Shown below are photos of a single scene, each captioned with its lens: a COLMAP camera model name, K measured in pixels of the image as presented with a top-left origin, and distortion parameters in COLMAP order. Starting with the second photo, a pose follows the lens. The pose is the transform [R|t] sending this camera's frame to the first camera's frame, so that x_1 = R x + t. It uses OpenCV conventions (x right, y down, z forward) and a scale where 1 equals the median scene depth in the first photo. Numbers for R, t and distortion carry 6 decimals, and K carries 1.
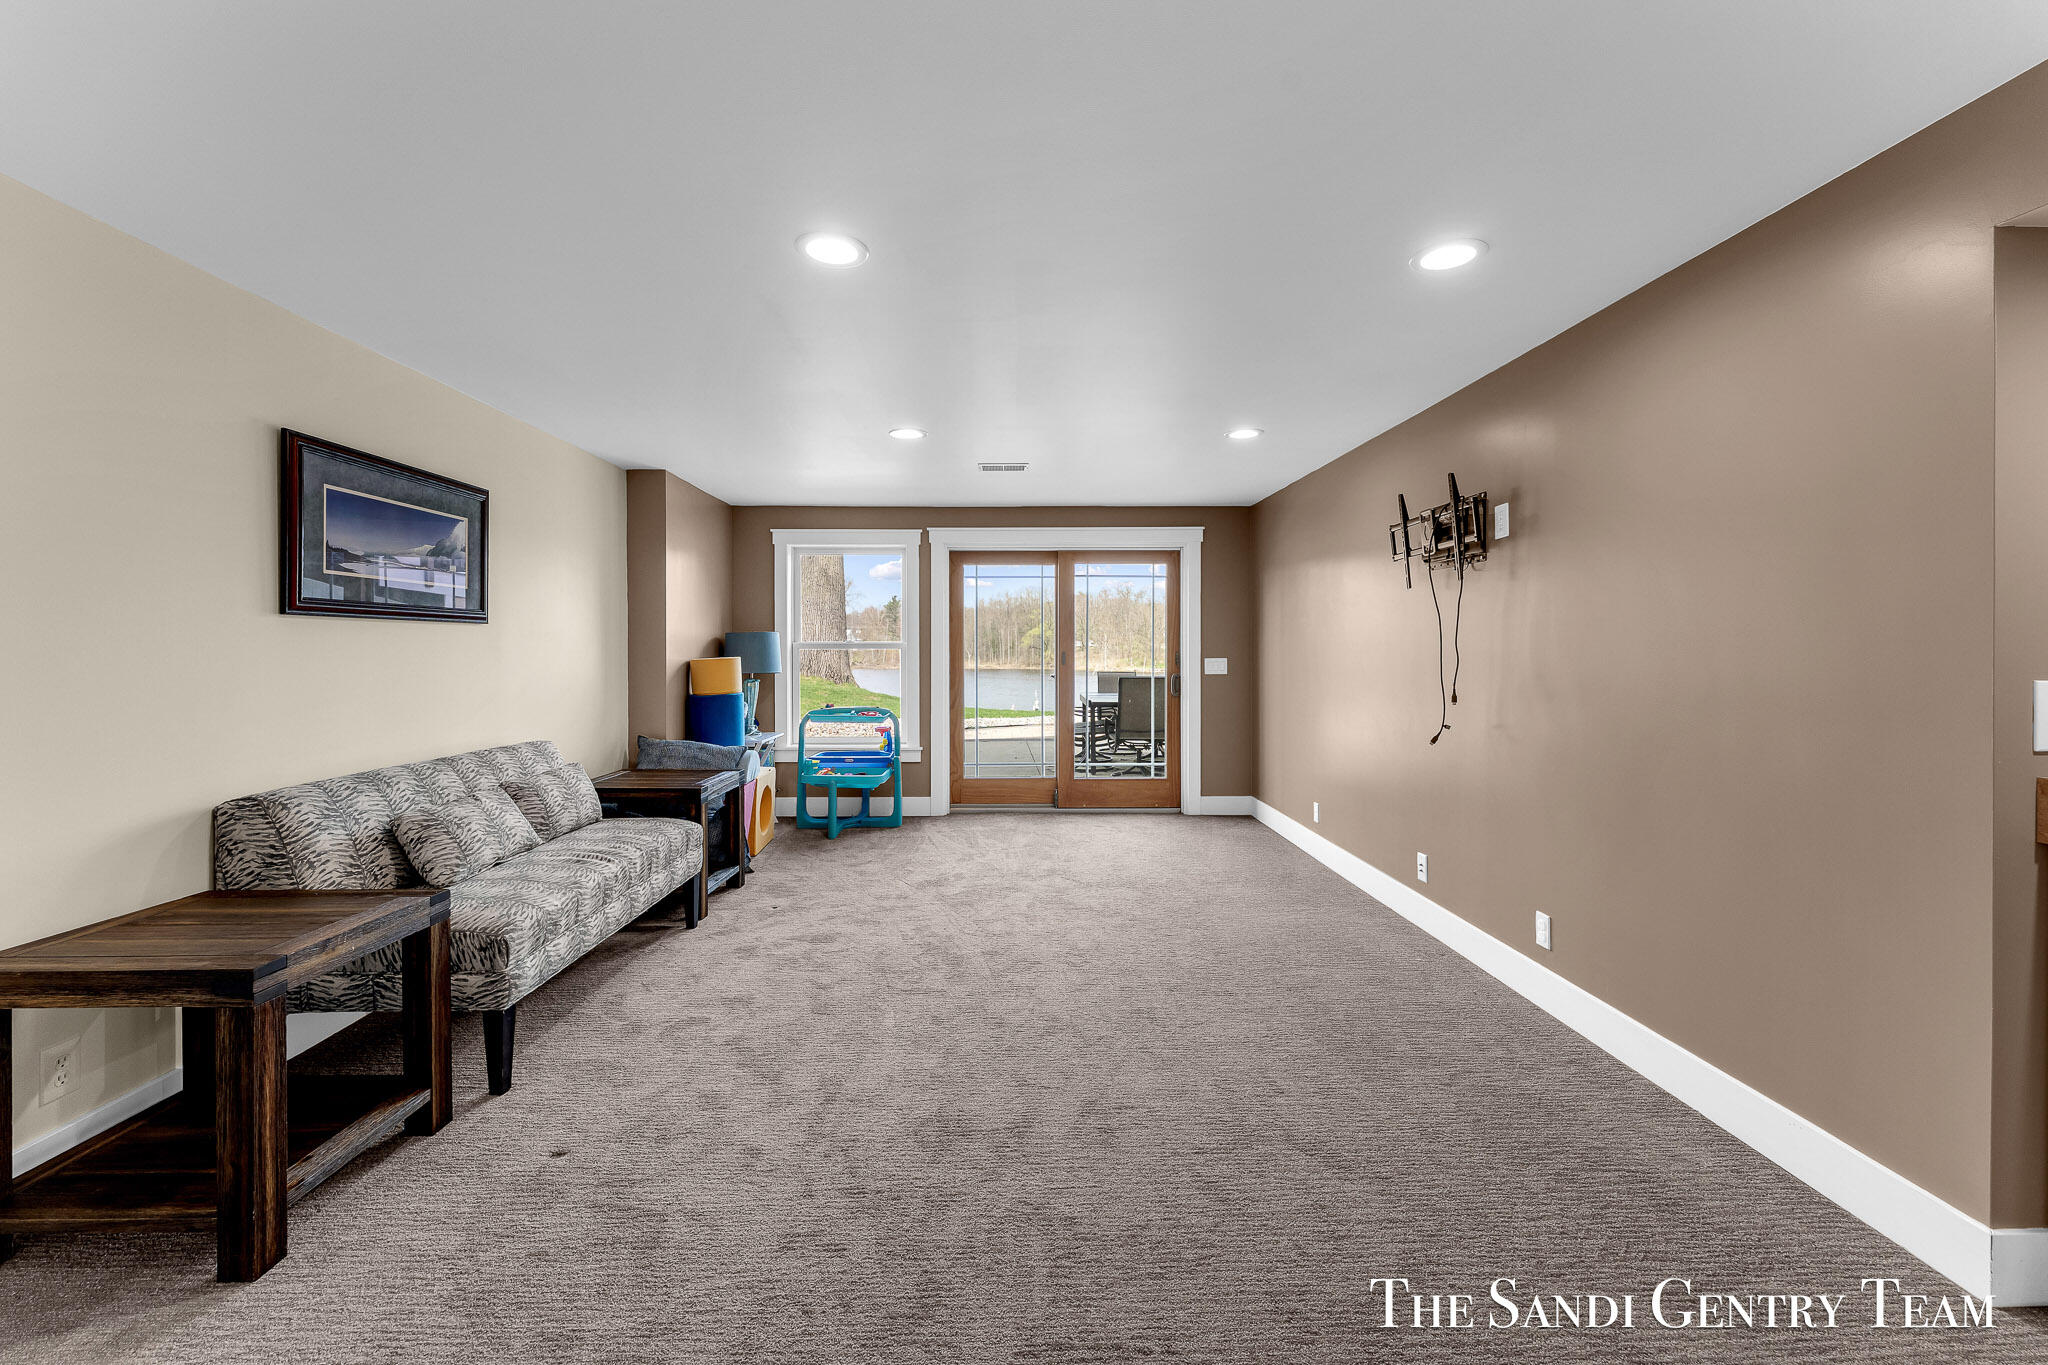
lens RADIAL K [[821.5, 0, 1019.1], [0, 821.5, 668.3], [0, 0, 1]] dist [0.000447, -0.000439]
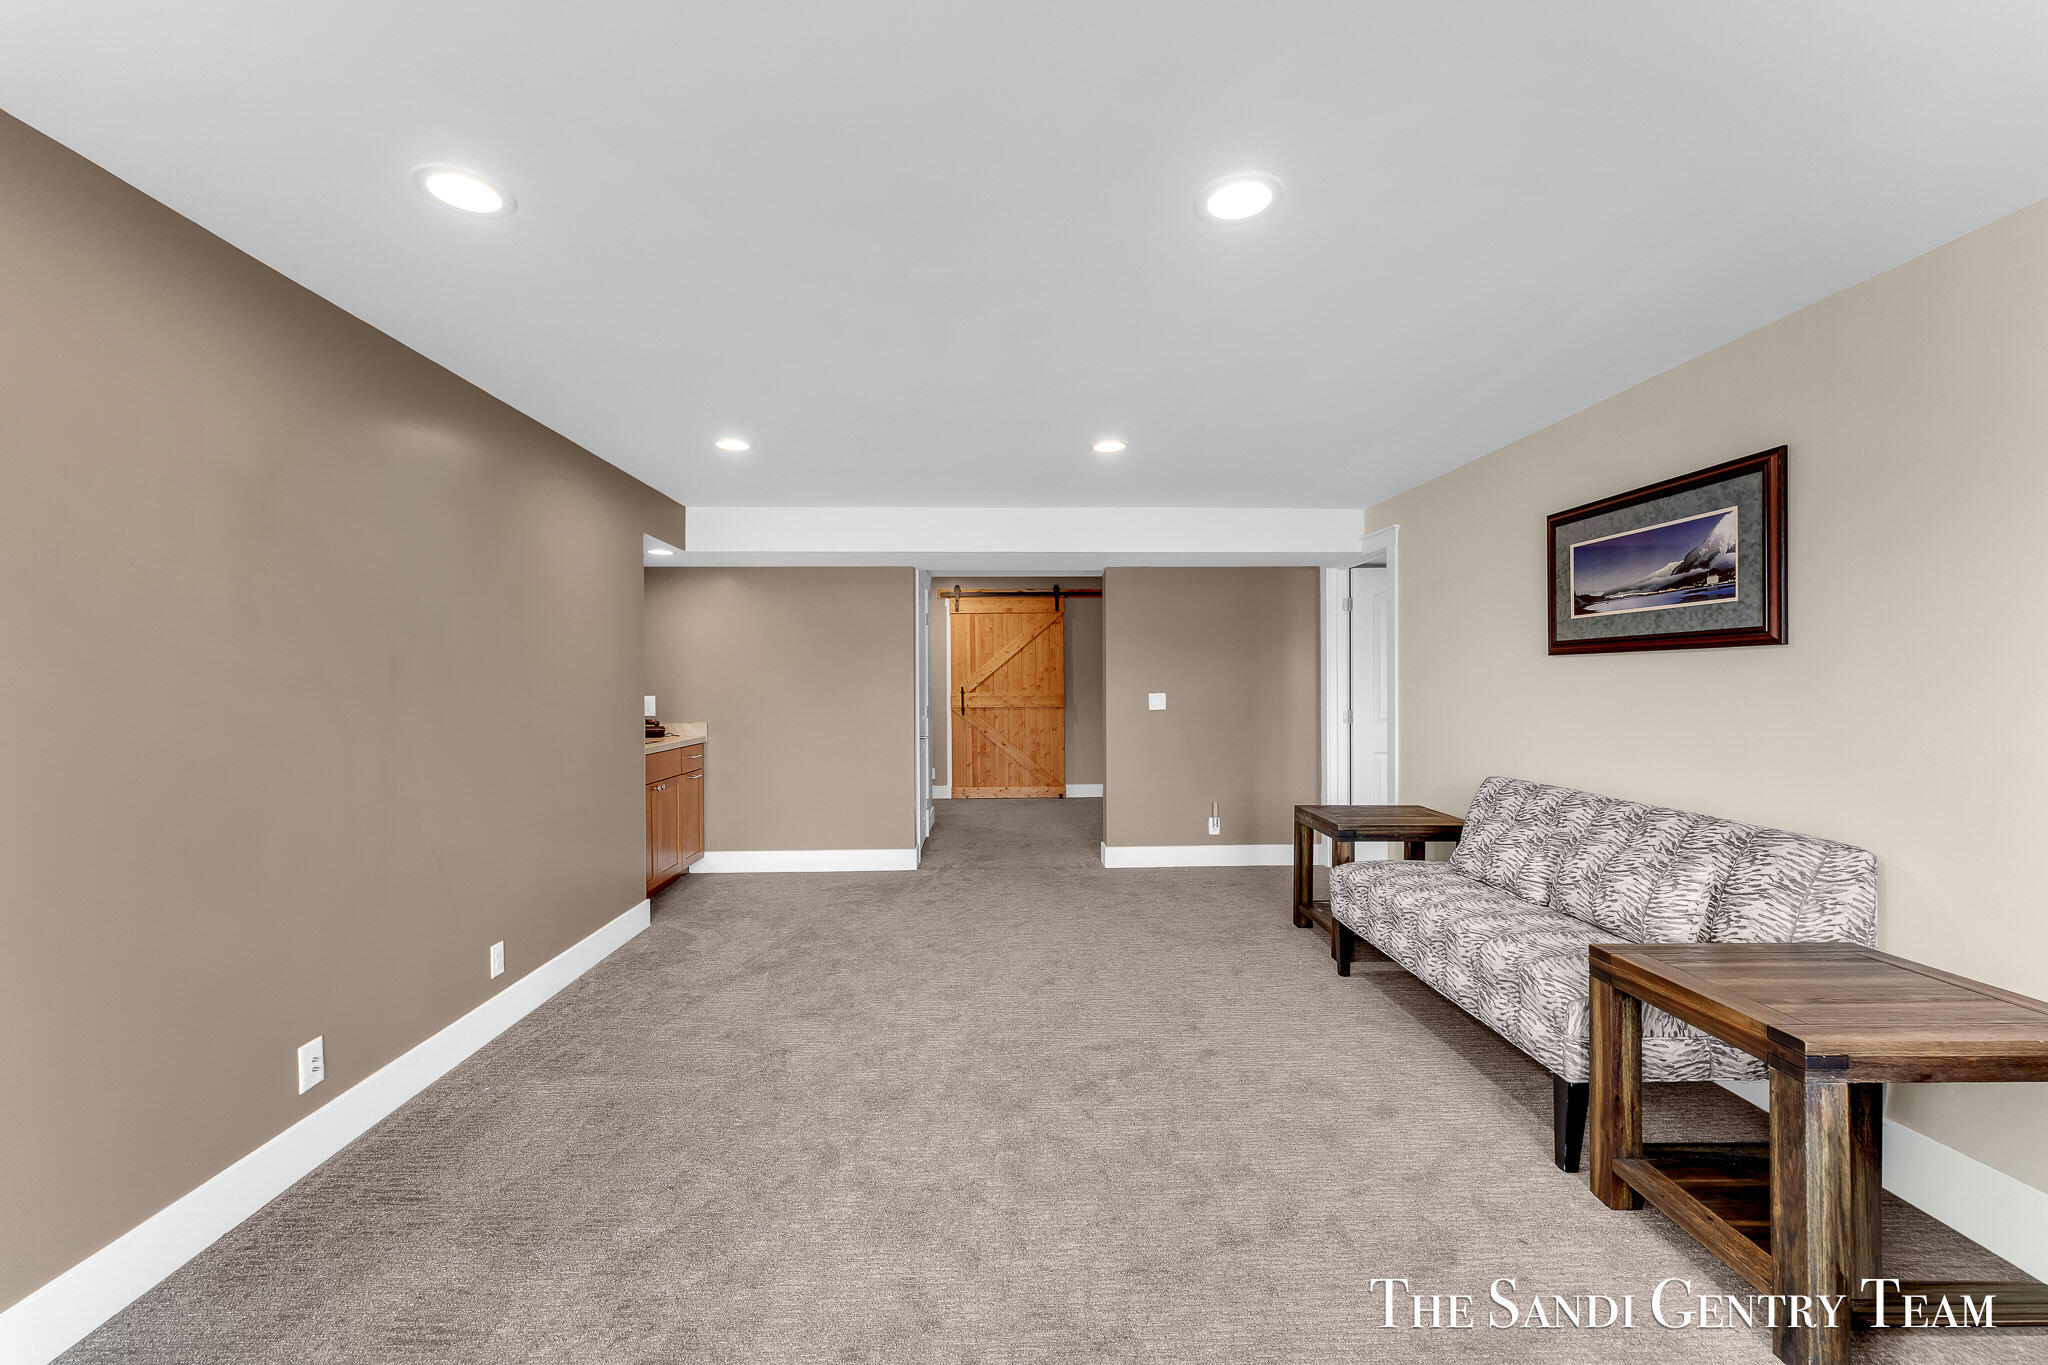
lens RADIAL K [[821.5, 0, 1019.1], [0, 821.5, 668.3], [0, 0, 1]] dist [0.000447, -0.000439]
pose [[-0.999843, 0.009712, -0.014796, -0.012127], [0.009624, 0.999936, 0.006005, -0.054857], [0.014854, 0.005862, -0.999872, 2.061792]]
